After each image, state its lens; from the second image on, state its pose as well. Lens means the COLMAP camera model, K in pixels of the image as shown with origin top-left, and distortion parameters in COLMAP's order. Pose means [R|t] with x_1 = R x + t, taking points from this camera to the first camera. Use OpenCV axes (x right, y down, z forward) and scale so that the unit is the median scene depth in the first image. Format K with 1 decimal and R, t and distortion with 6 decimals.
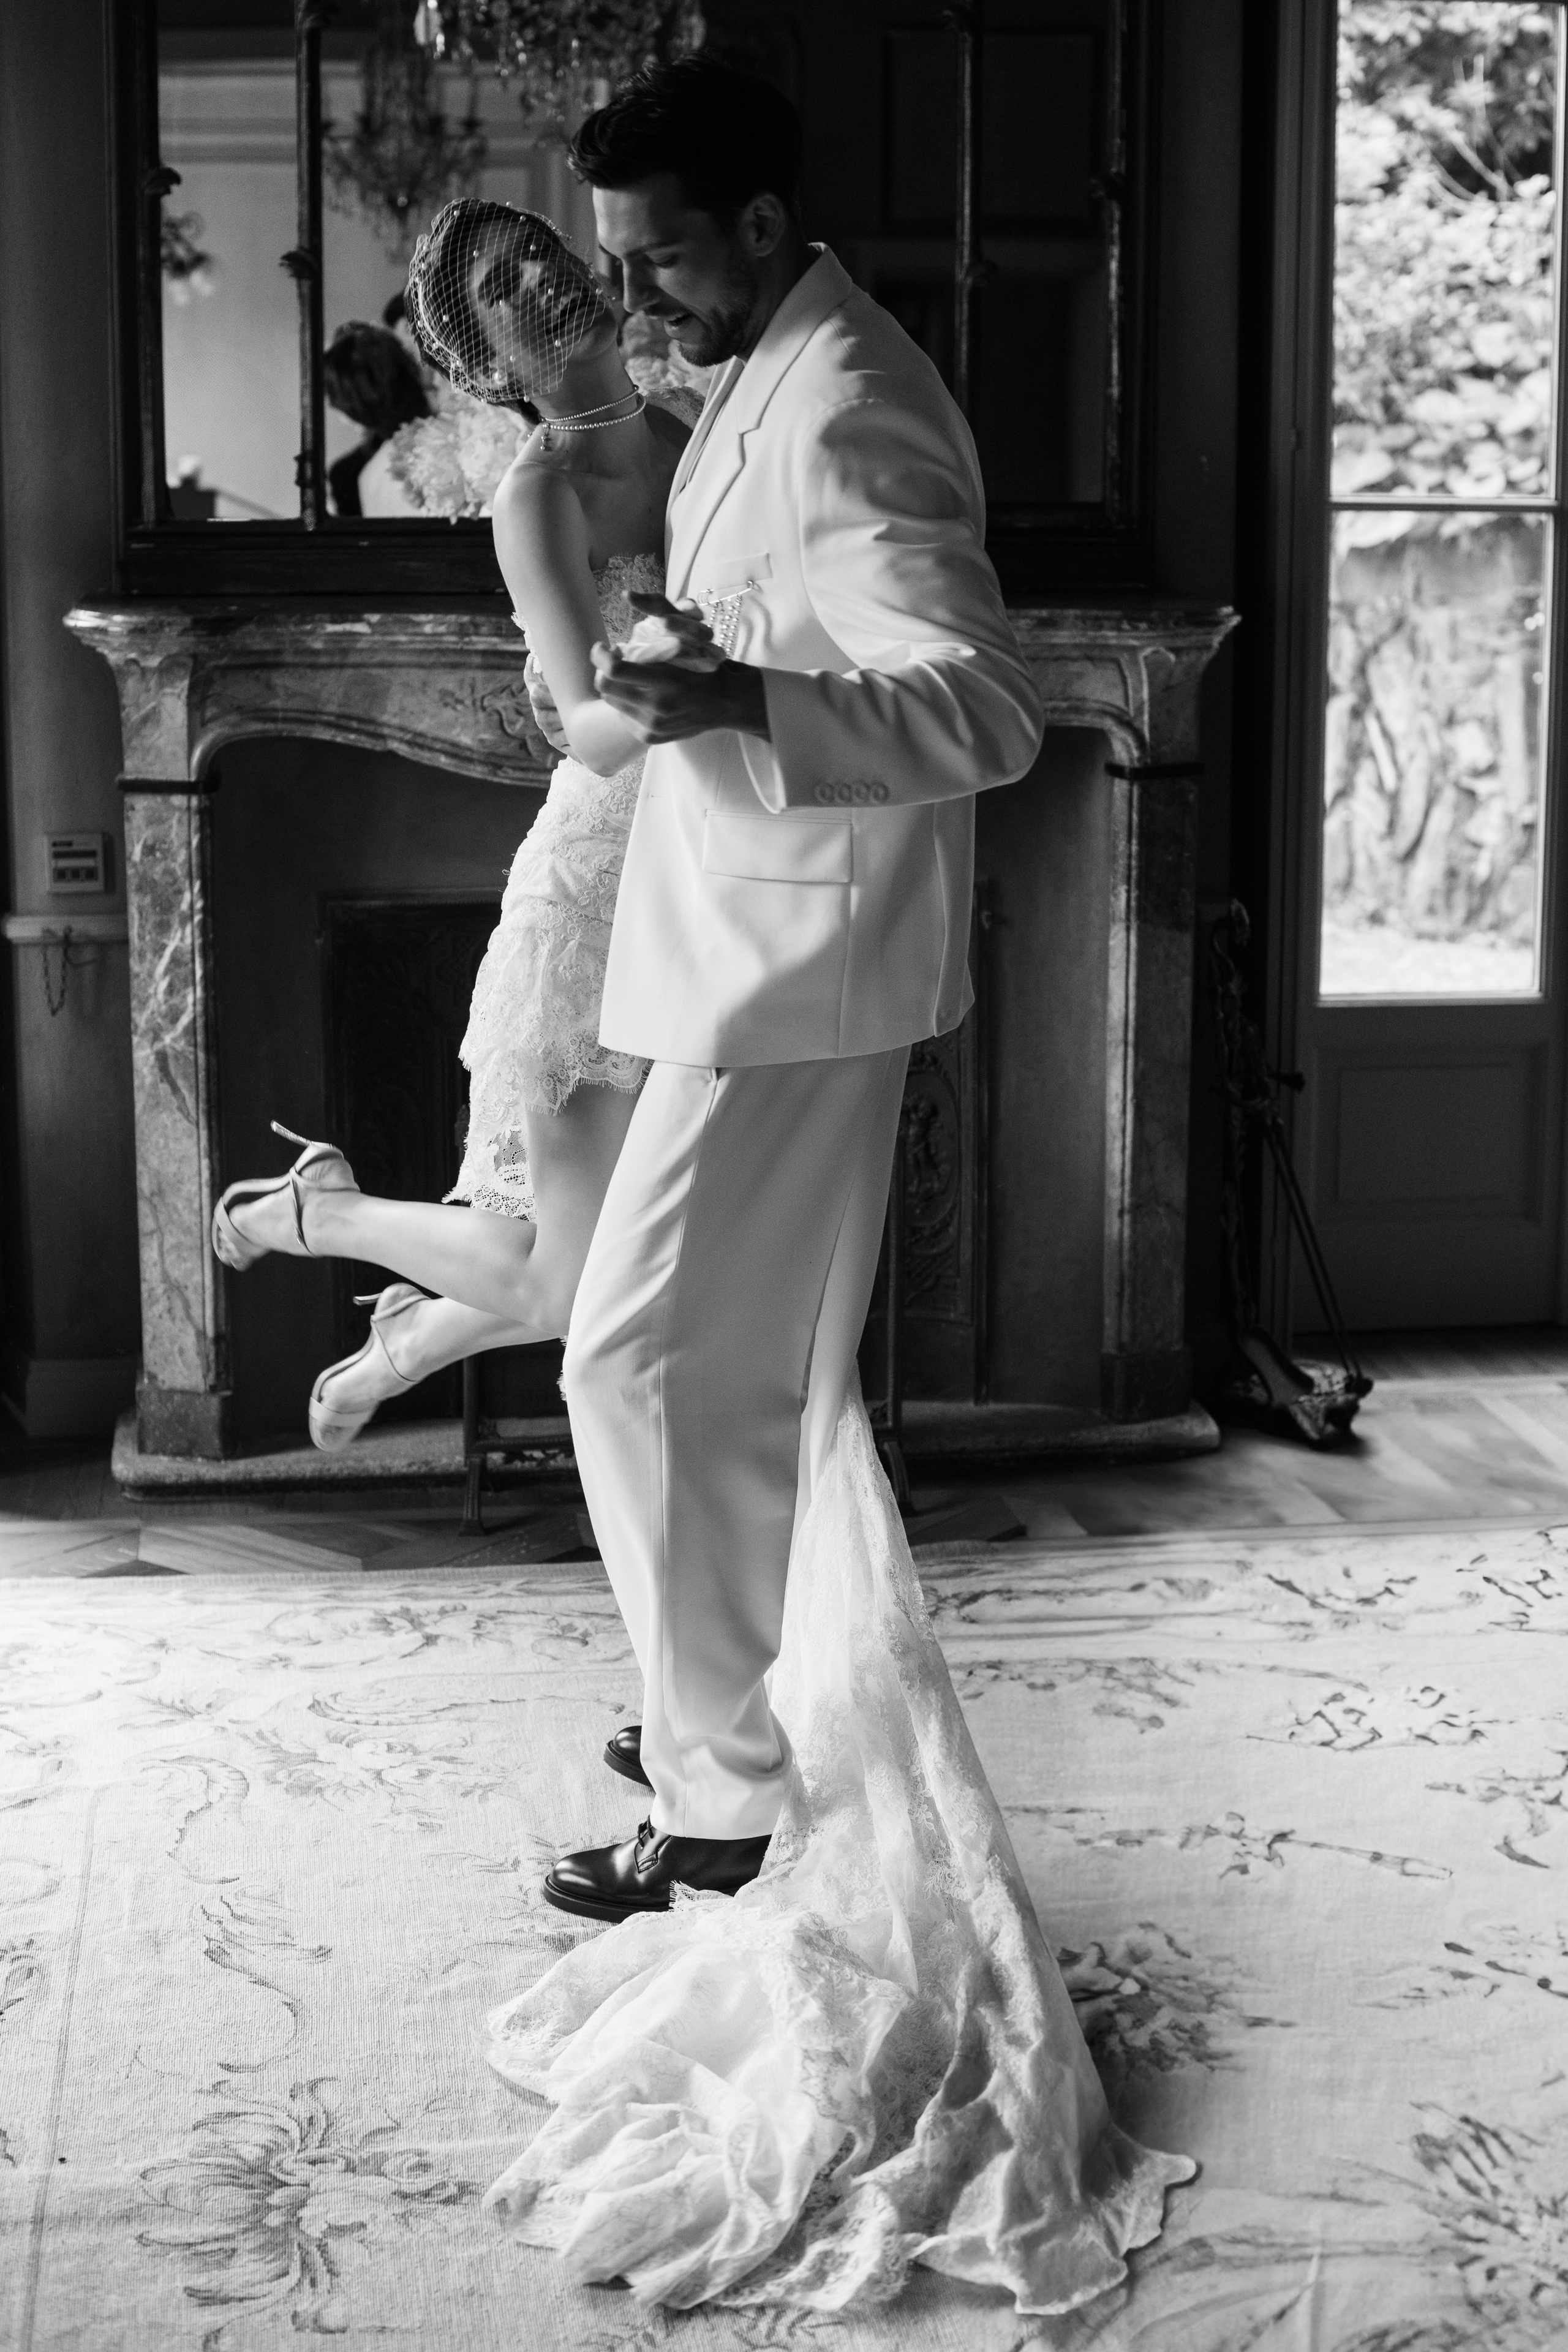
lens RADIAL K [[3534.7, 0, 784.0], [0, 3534.7, 1176.0], [0, 0, 1]] dist [-0.177429, 0.223590]
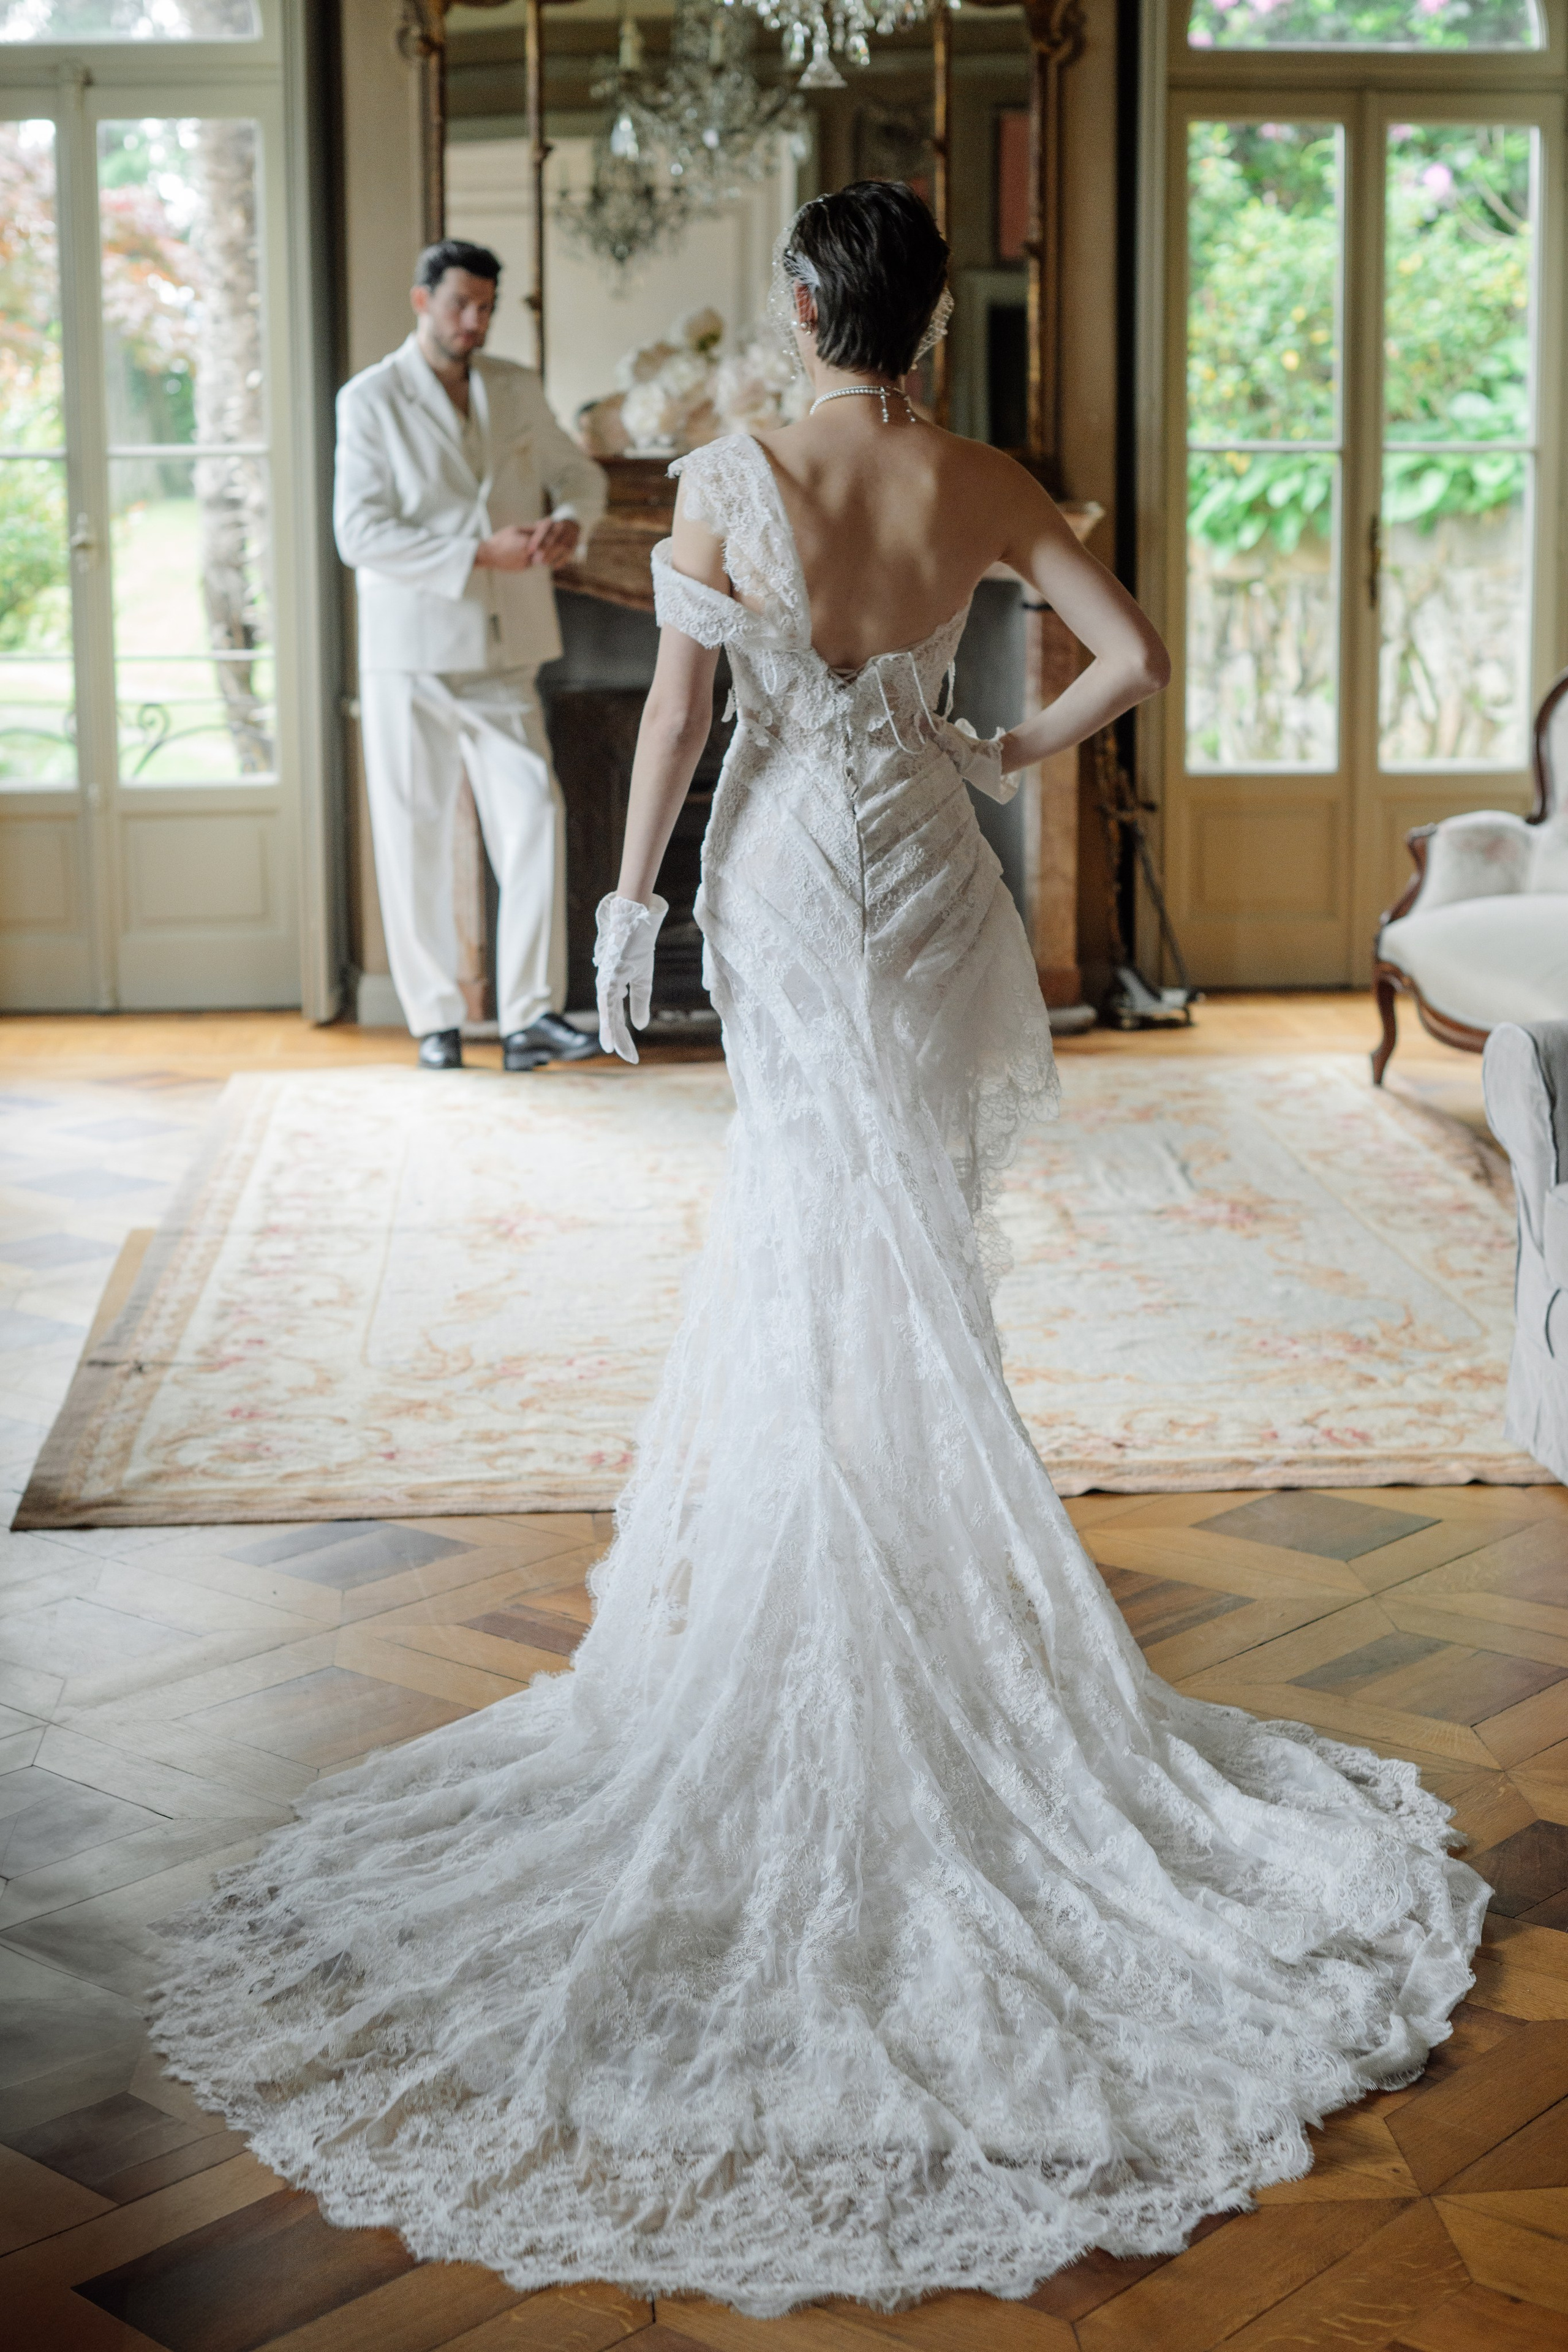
lens RADIAL K [[3430.3, 0, 770.2], [0, 3430.3, 1115.0], [0, 0, 1]] dist [-0.137267, 0.075543]
pose [[0.997247, 0.005107, -0.073973, 0.095180], [-0.006473, 0.999813, -0.018240, 0.152551], [0.073866, 0.018669, 0.997093, -0.593863]]
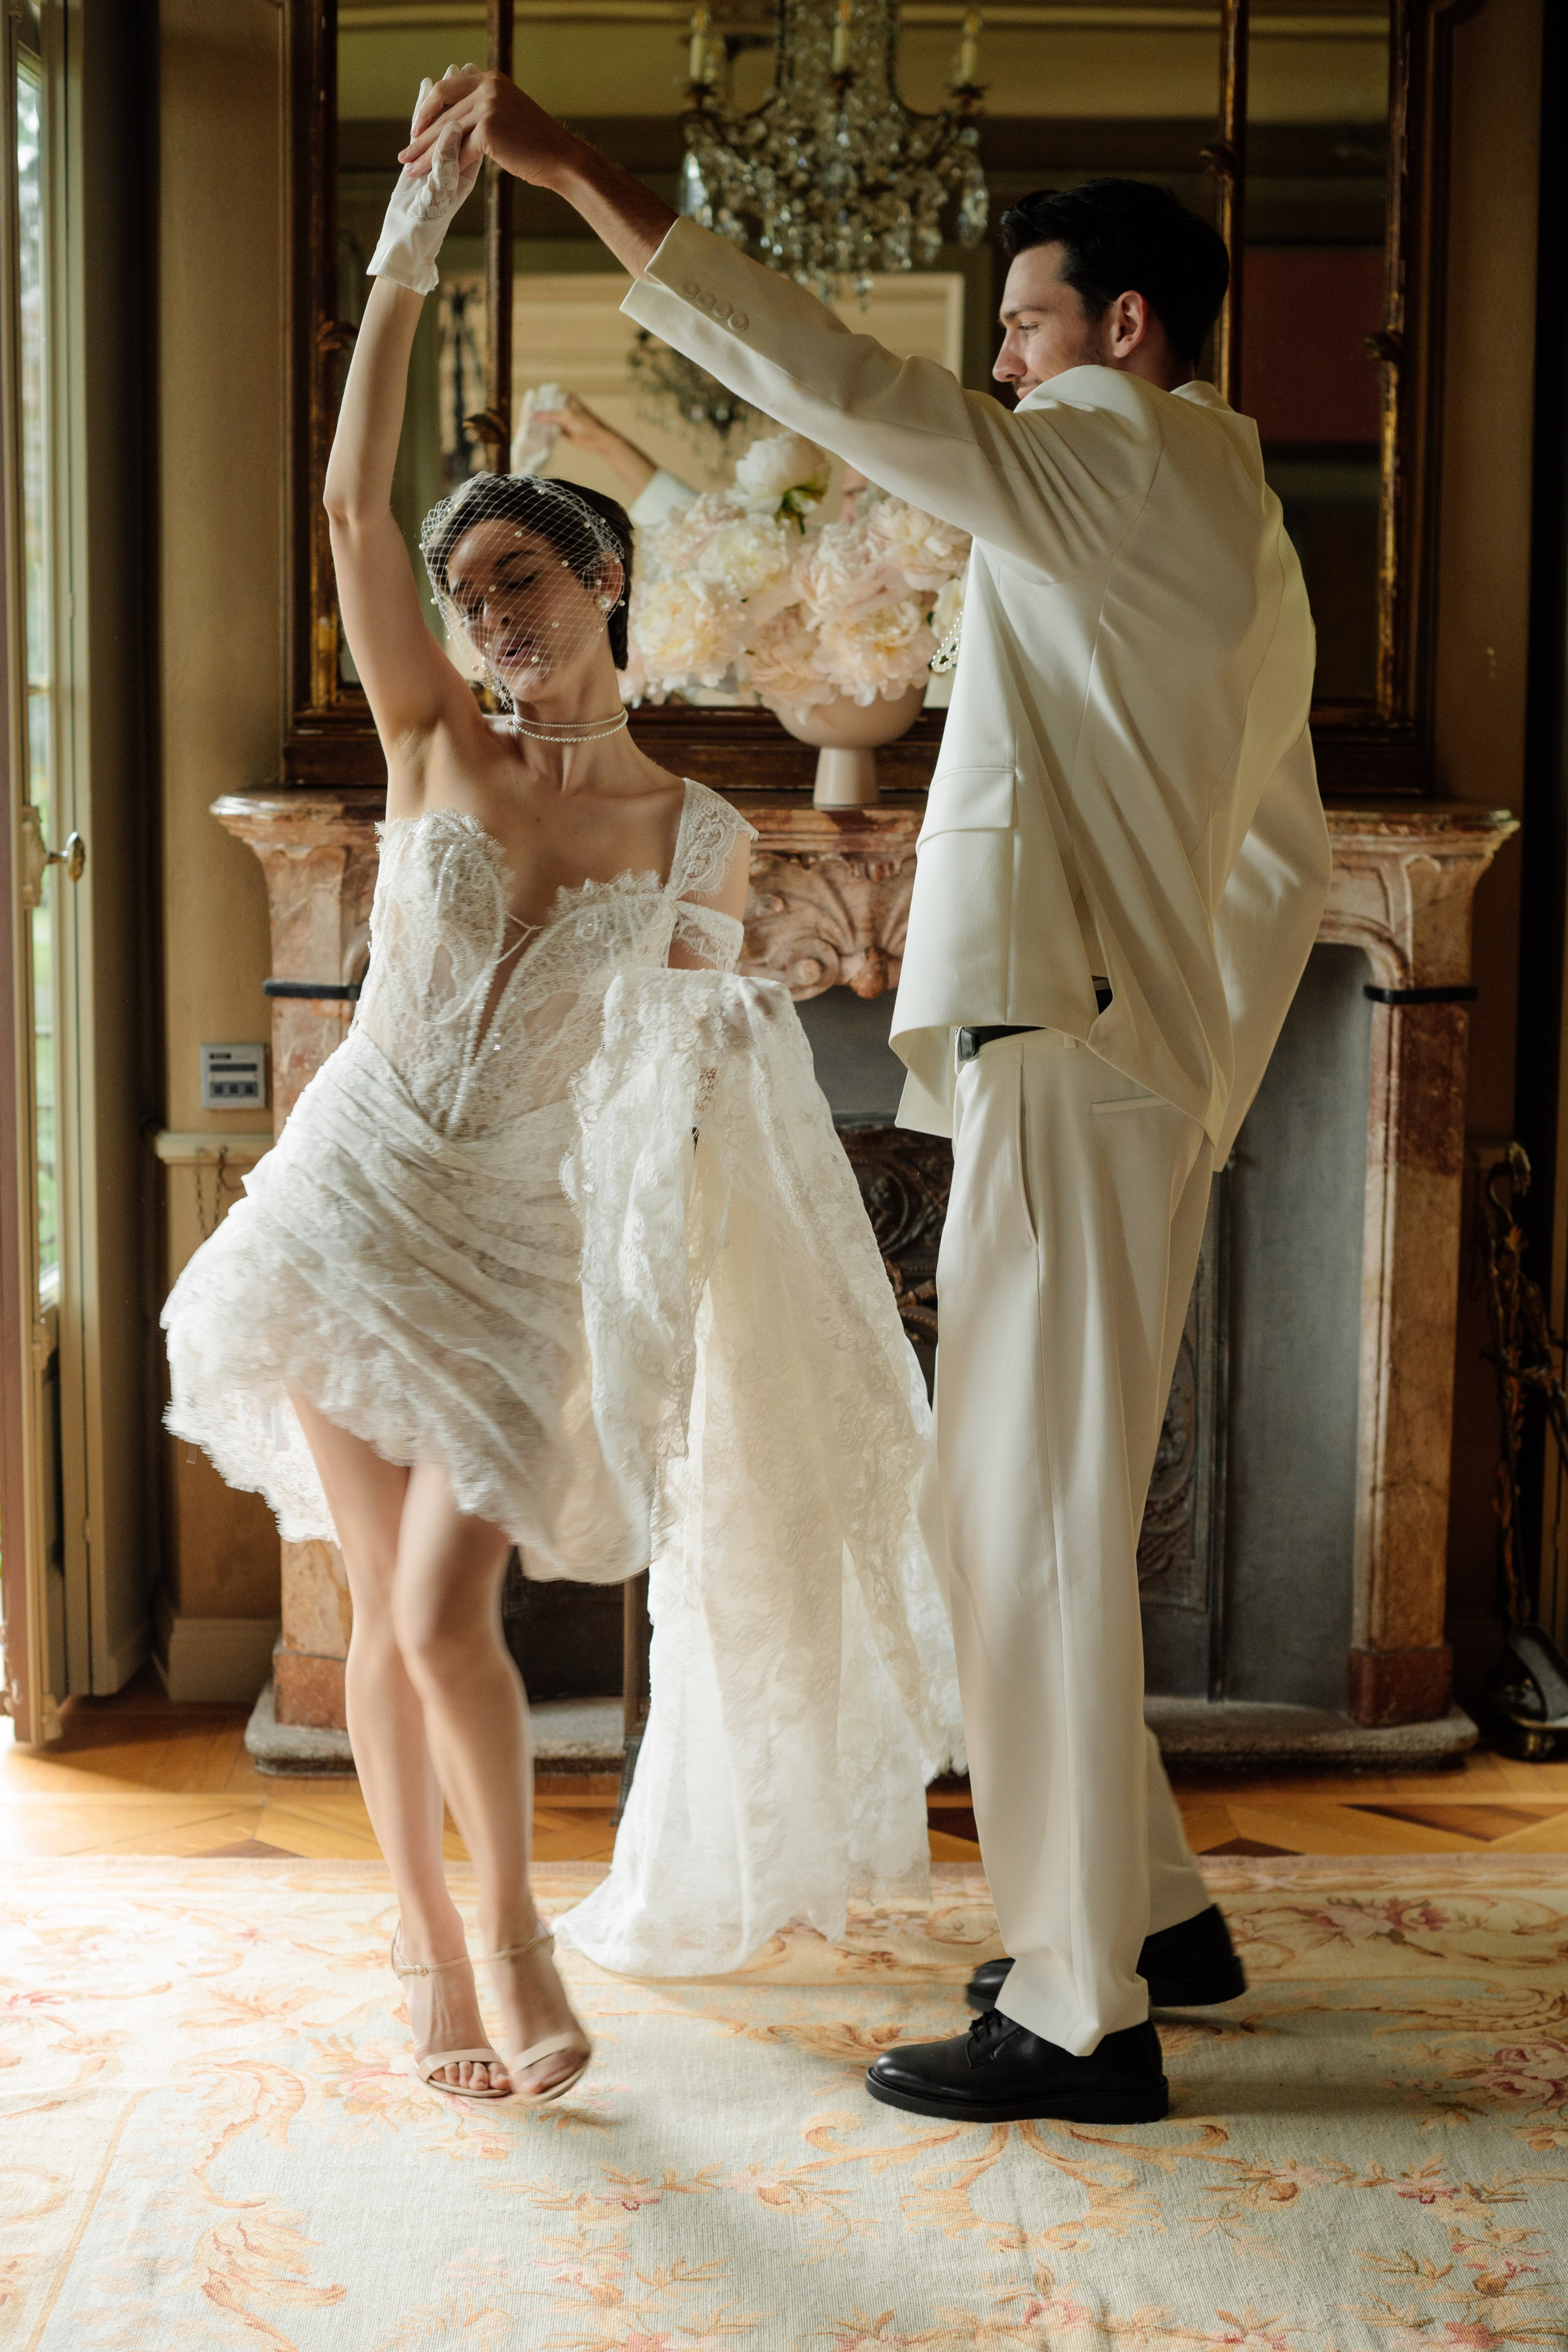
lens RADIAL K [[3670.2, 0, 791.6], [0, 3670.2, 1325.5], [0, 0, 1]] dist [-0.147743, 0.108274]
pose [[0.993871, 0.024280, -0.107851, 0.049736], [-0.028365, 0.998931, -0.036498, 0.006823], [0.106849, 0.039334, 0.993497, 0.069183]]
